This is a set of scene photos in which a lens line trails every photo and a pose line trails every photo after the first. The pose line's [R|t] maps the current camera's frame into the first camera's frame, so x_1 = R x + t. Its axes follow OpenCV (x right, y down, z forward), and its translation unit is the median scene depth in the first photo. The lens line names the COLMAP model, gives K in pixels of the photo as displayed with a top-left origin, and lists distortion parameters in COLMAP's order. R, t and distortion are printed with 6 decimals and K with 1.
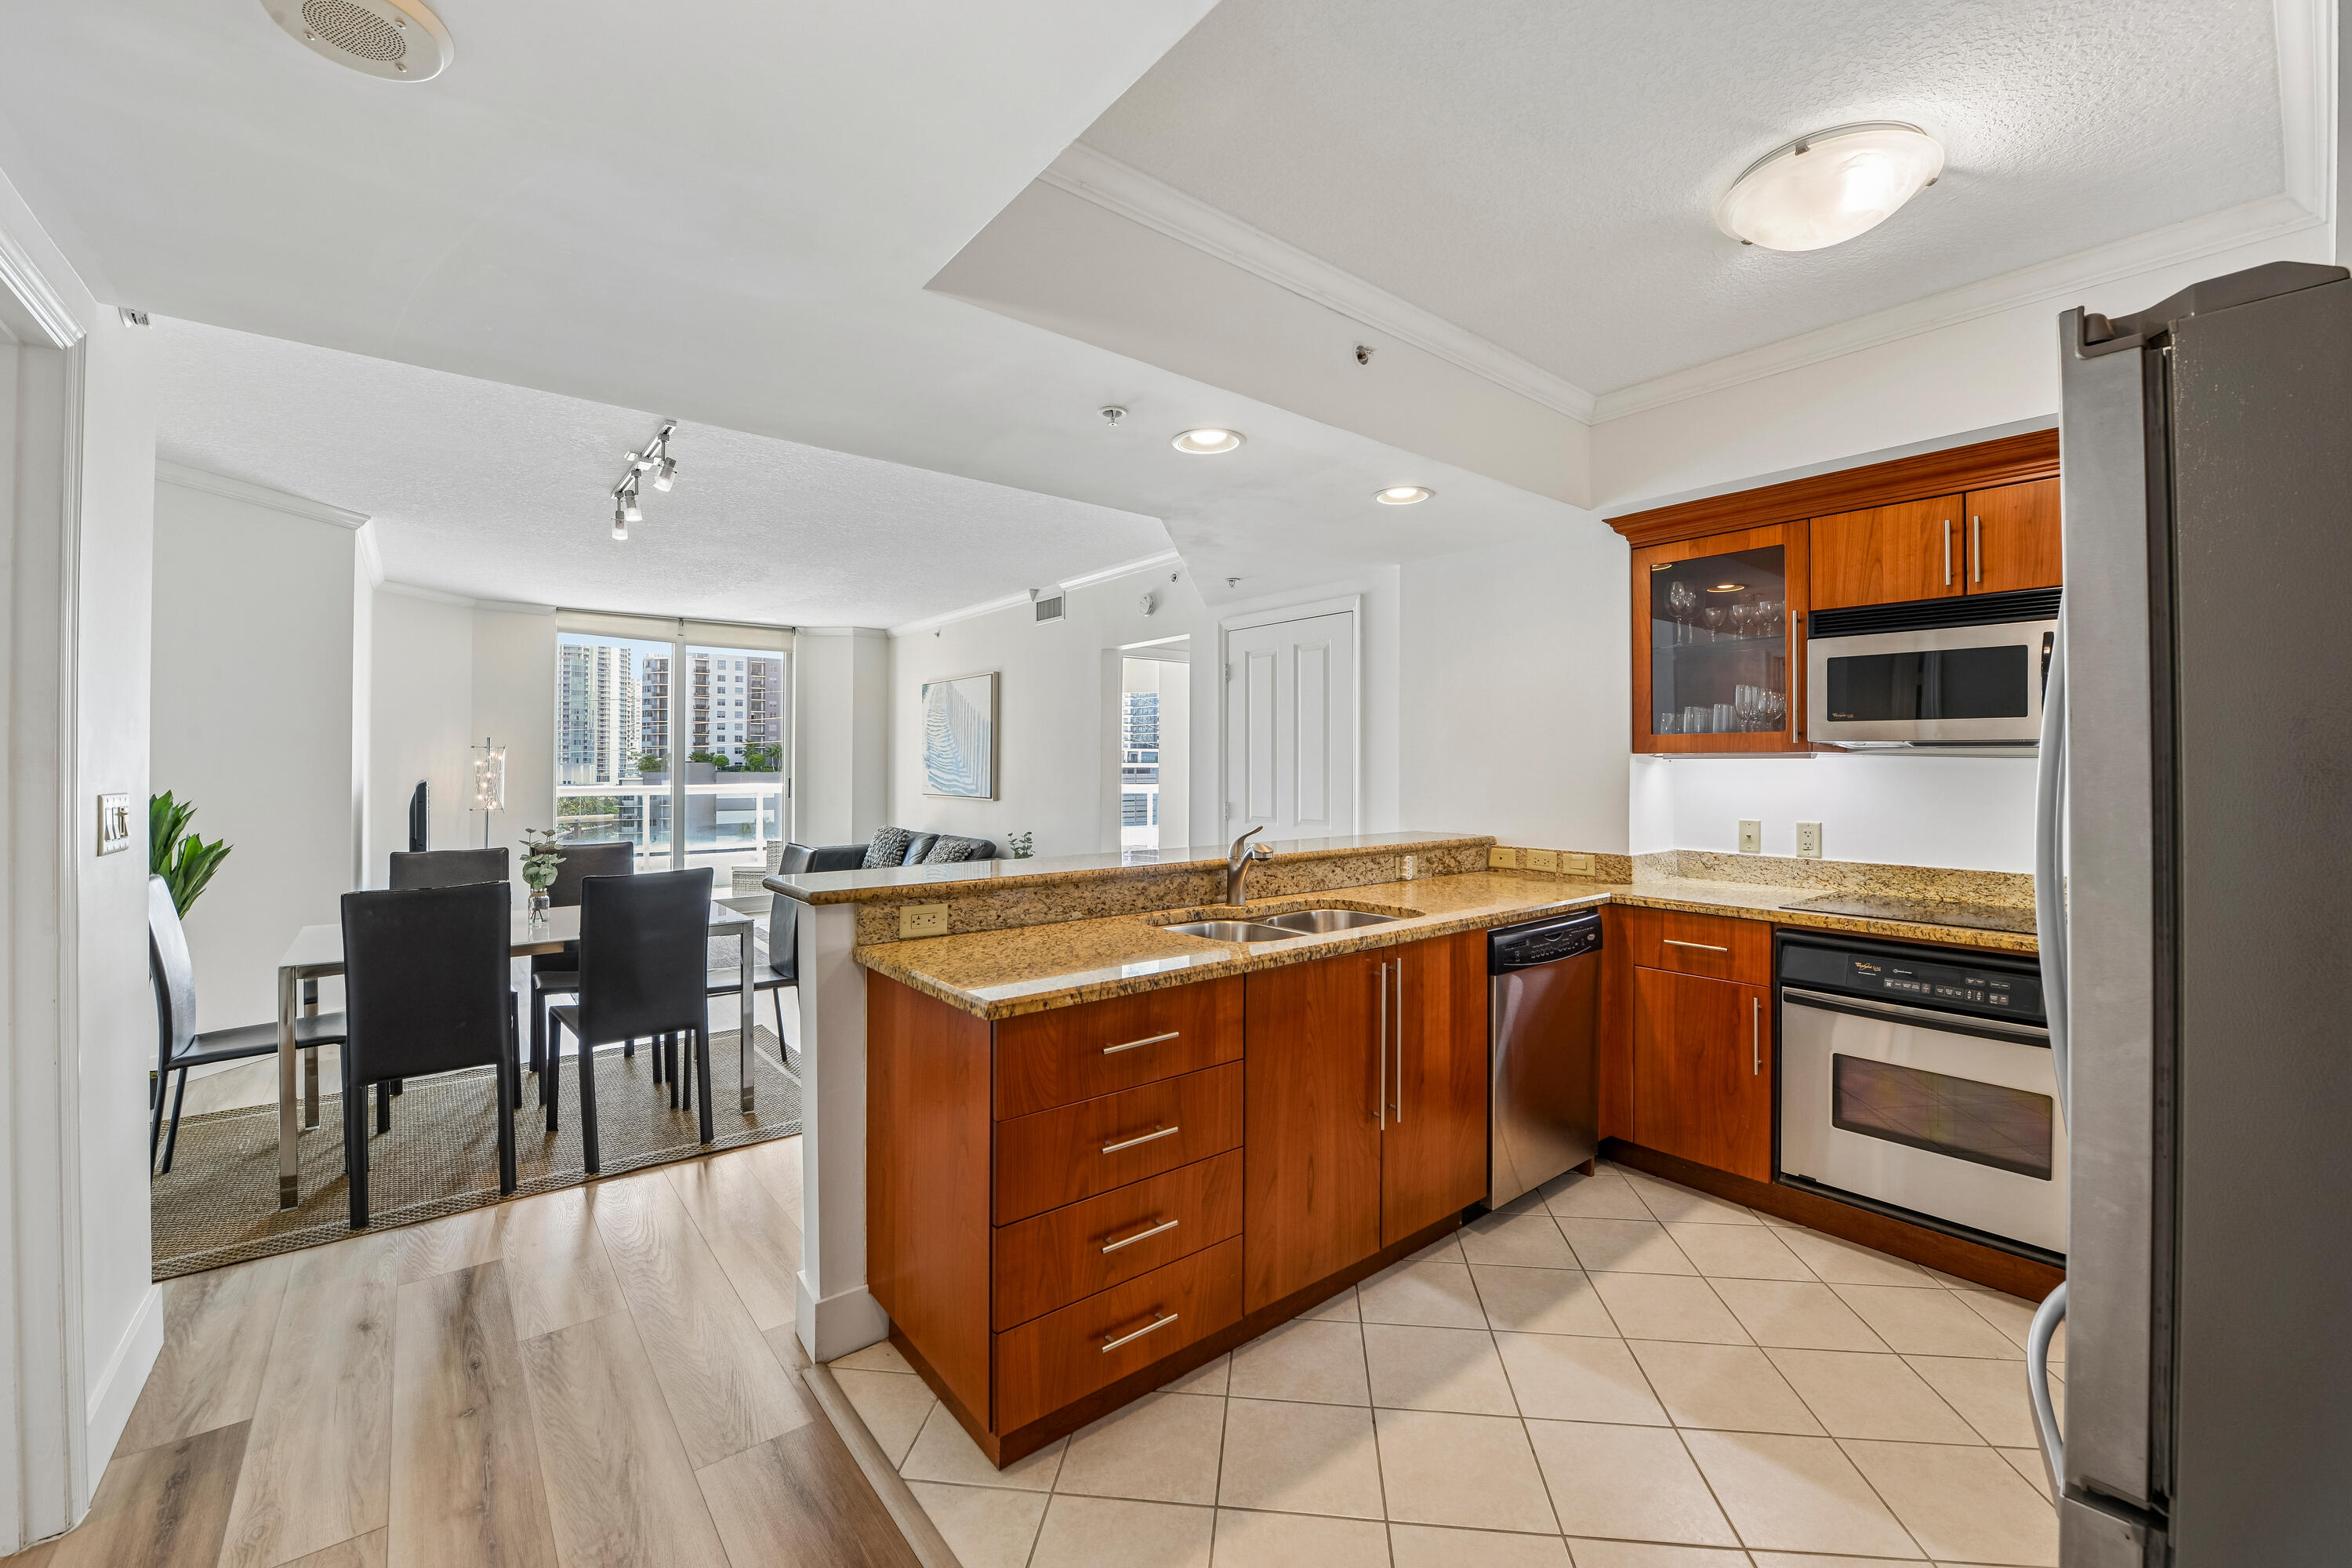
lens RADIAL K [[952.5, 0, 1179.0], [0, 952.5, 756.8], [0, 0, 1]] dist [-0.015025, -0.000266]
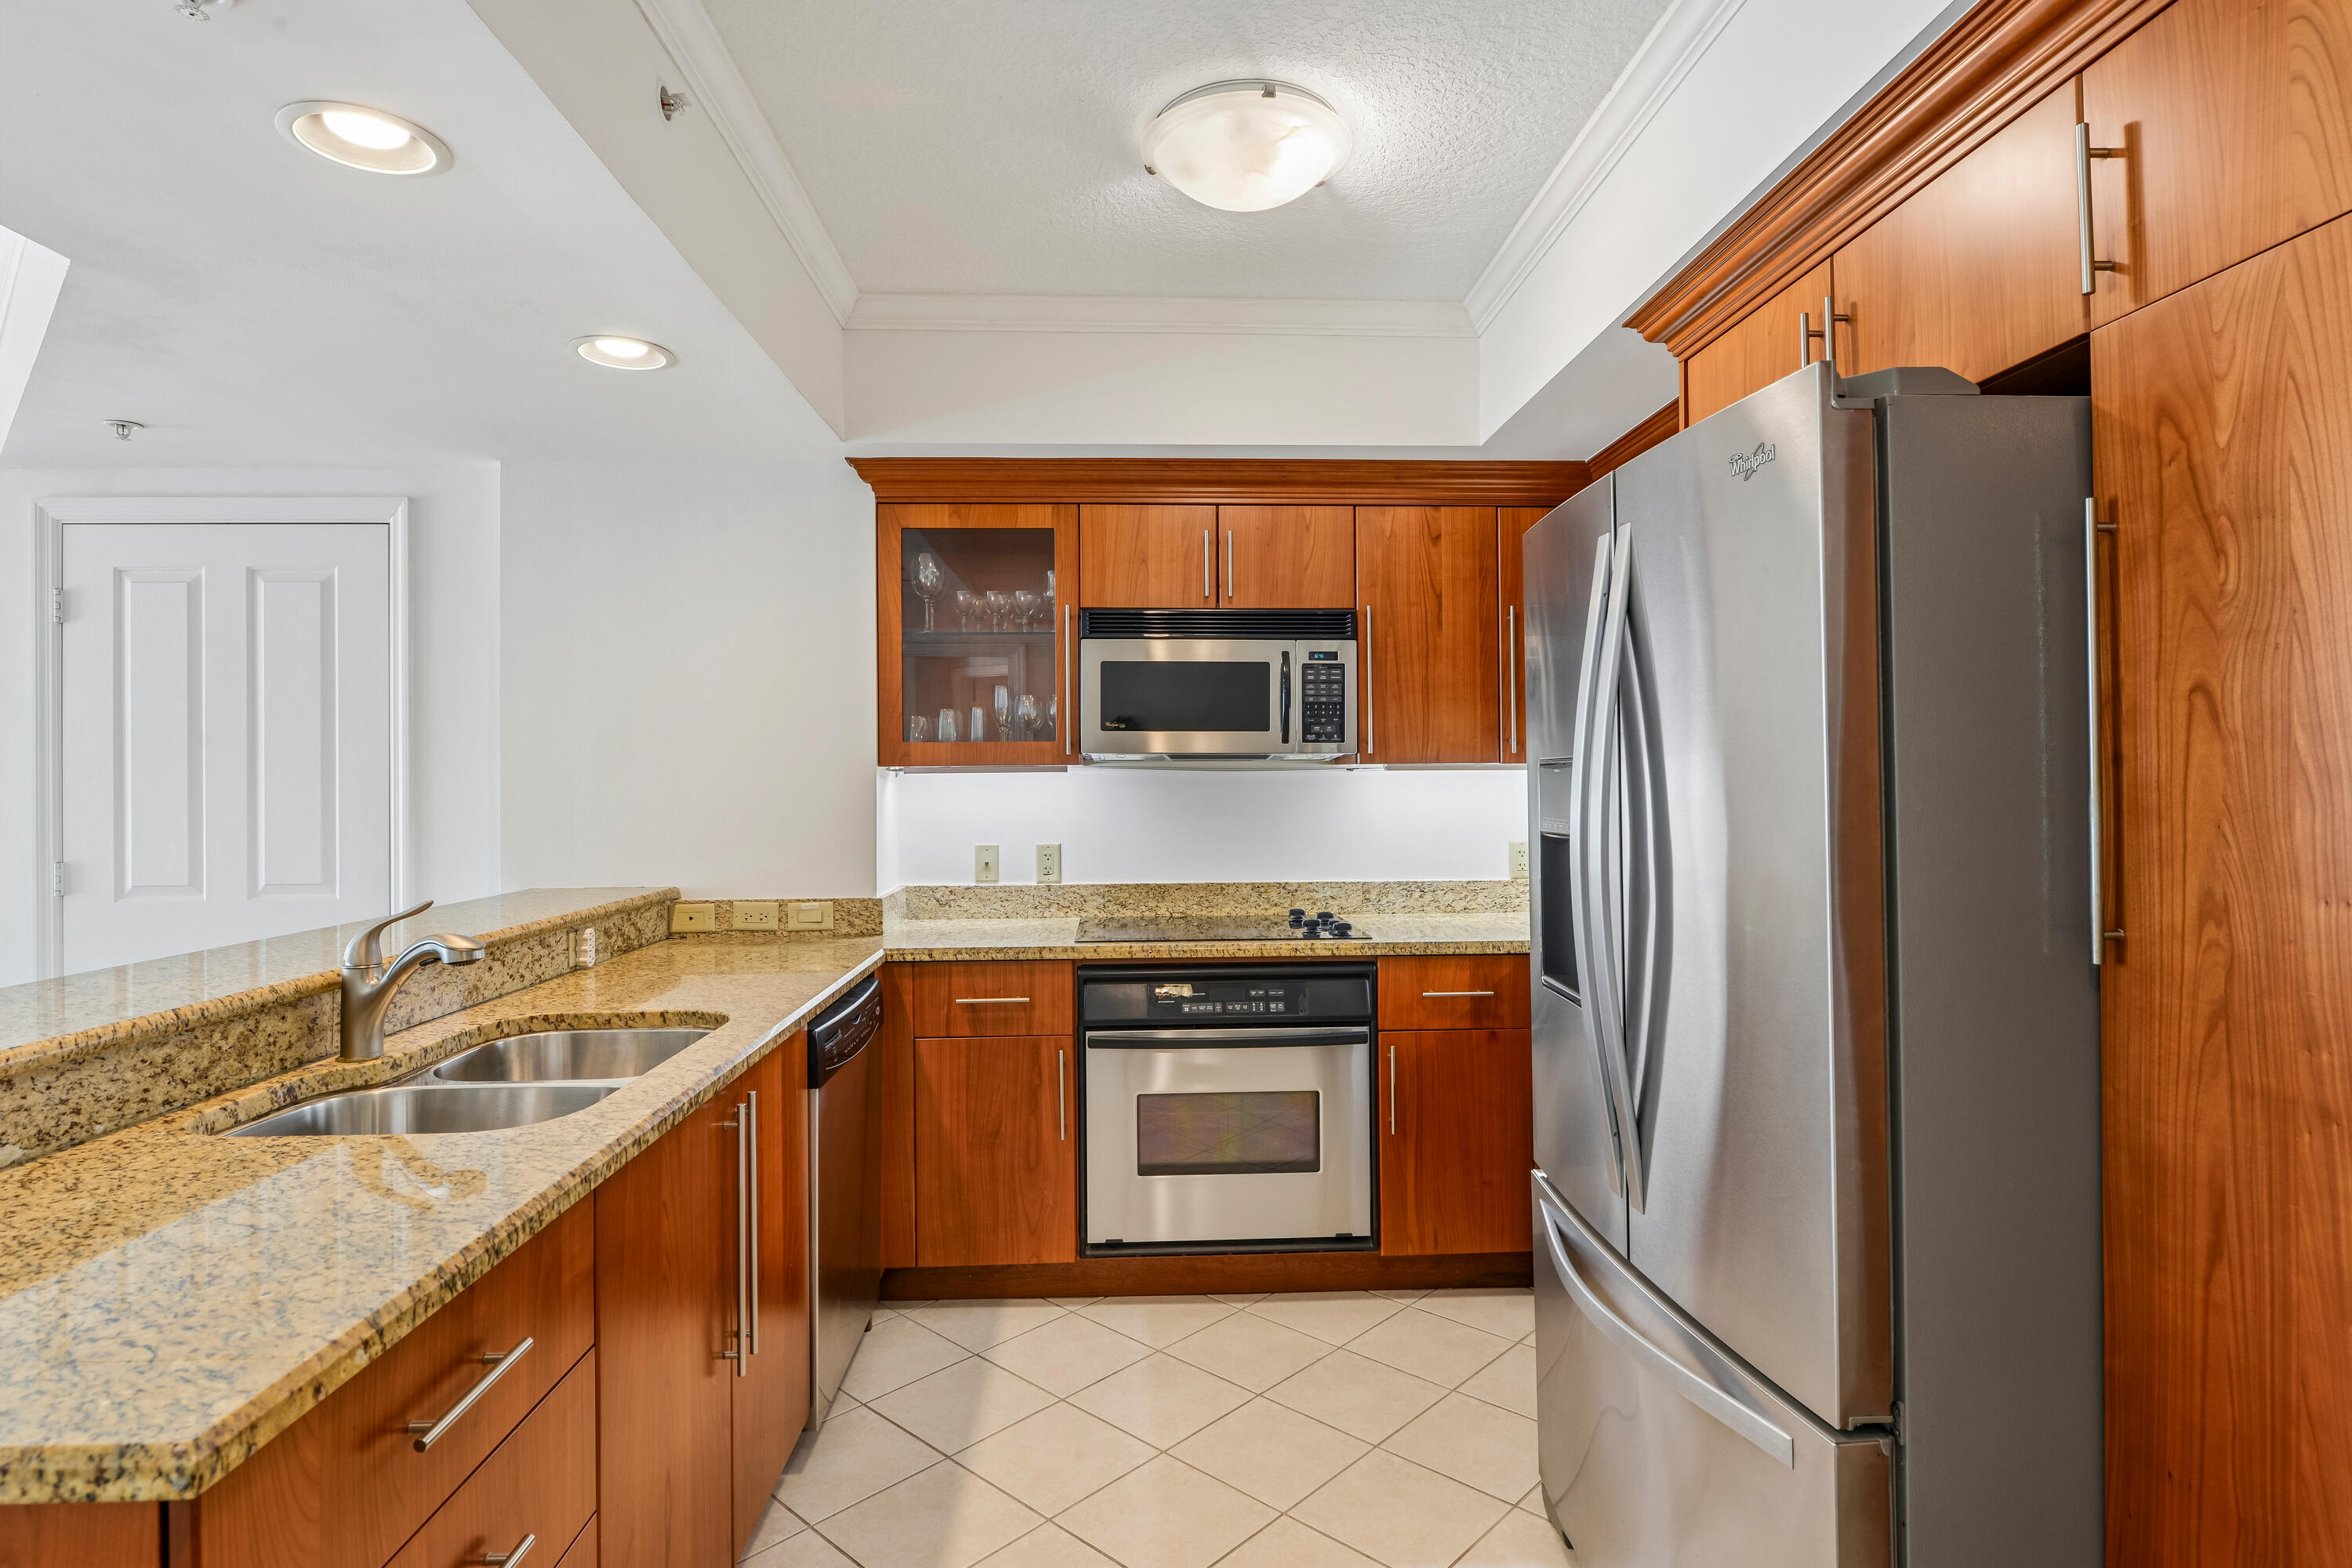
lens RADIAL K [[1210.8, 0, 1193.0], [0, 1210.8, 768.9], [0, 0, 1]] dist [0.001796, -0.005833]
pose [[0.587252, 0.000001, 0.809404, -0.186546], [0.002078, 0.999997, -0.001509, 0.000672], [-0.809401, 0.002568, 0.587250, 0.225414]]
